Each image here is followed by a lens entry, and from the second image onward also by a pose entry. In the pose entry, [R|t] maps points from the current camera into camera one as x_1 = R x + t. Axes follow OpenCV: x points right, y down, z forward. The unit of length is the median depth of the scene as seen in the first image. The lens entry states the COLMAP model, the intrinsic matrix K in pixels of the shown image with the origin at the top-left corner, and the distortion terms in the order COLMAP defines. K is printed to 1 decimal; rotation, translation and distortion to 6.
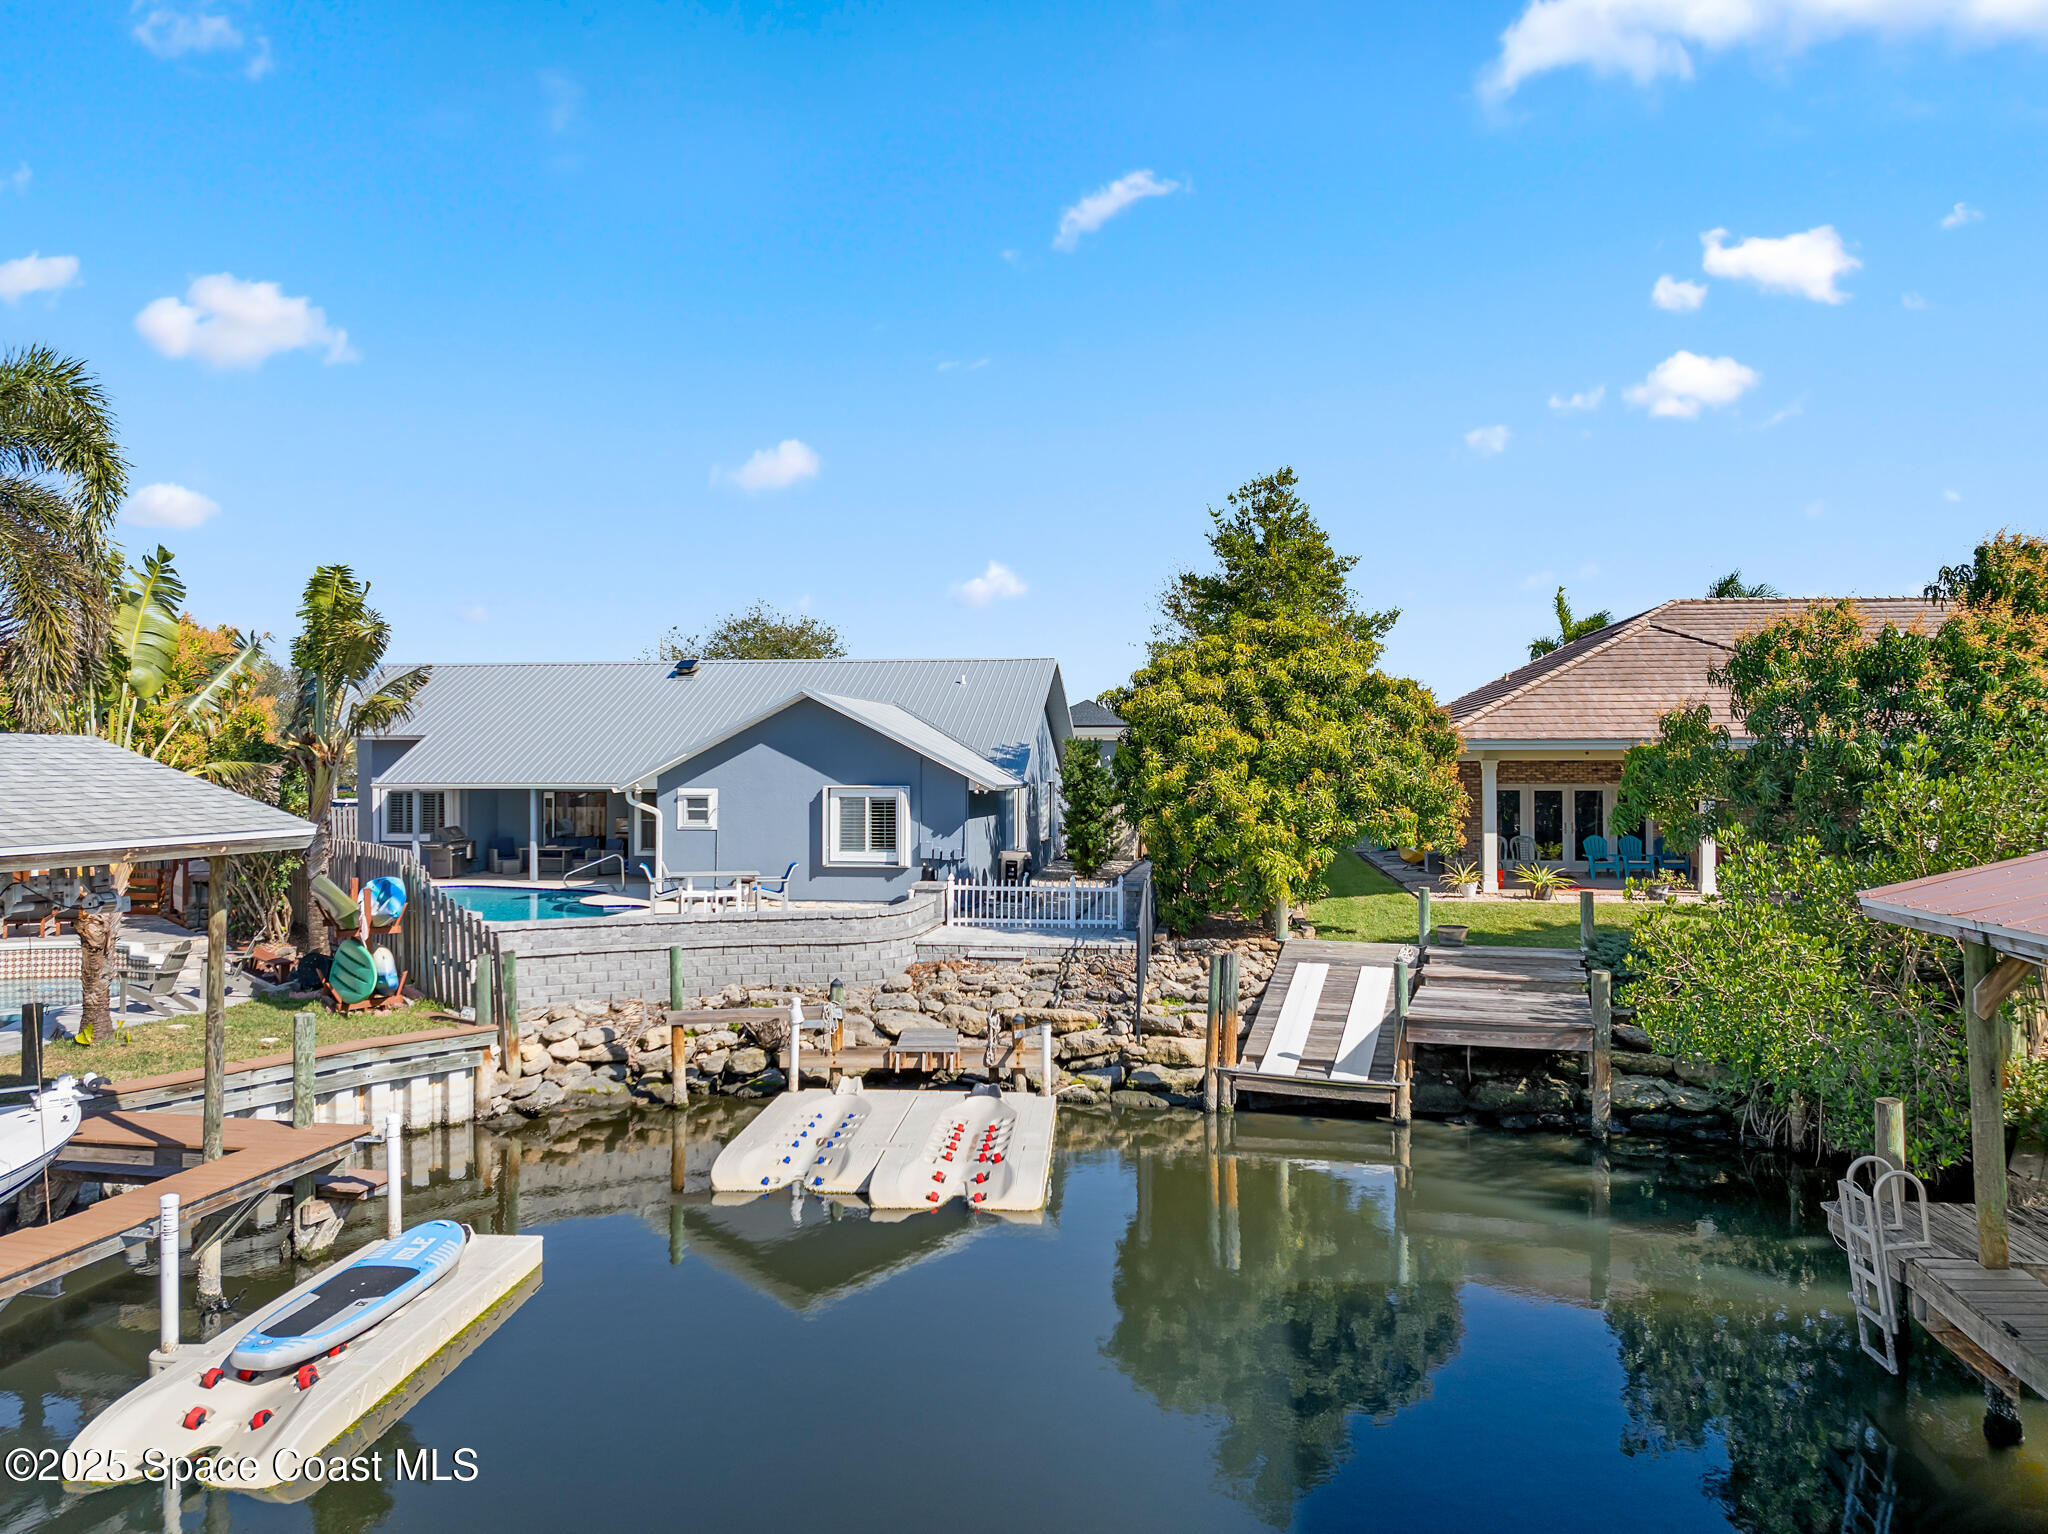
lens RADIAL K [[1421.8, 0, 1024.0], [0, 1421.8, 767.0], [0, 0, 1]] dist [-0.044856, 0.006165]
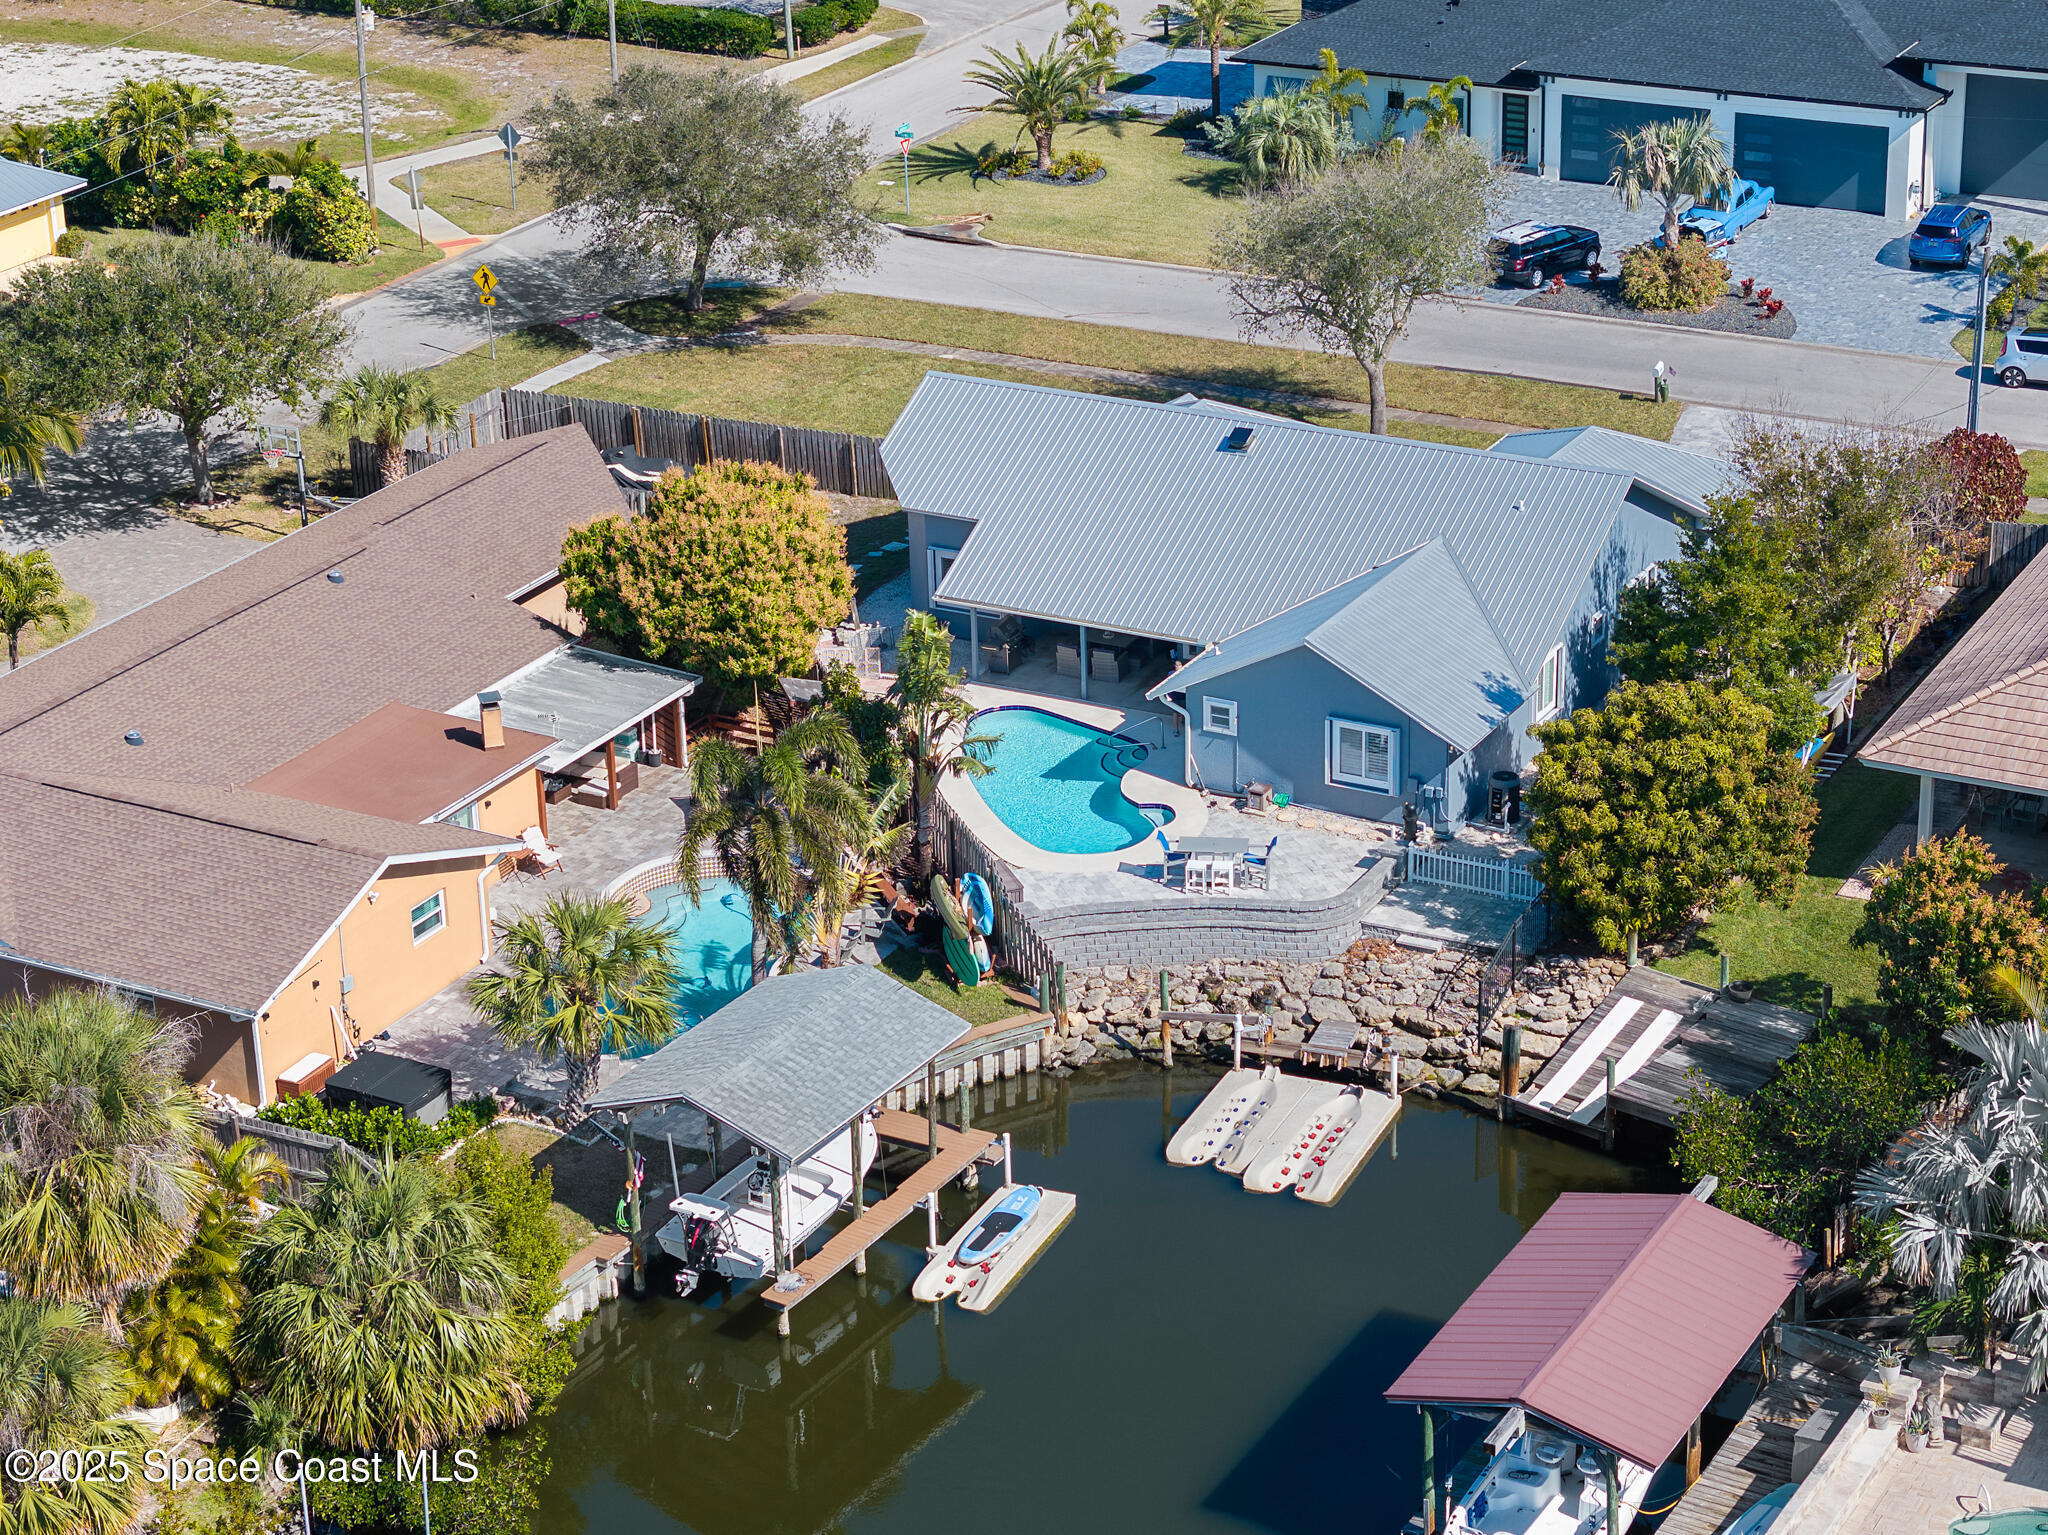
lens RADIAL K [[4103.8, 0, 1024.0], [0, 4103.8, 767.5], [0, 0, 1]] dist [0.012854, -2.712113]
pose [[0.935165, 0.112891, -0.335741, 0.912216], [0.031391, 0.917710, 0.396010, -1.558054], [0.352819, -0.380874, 0.854666, -2.333867]]
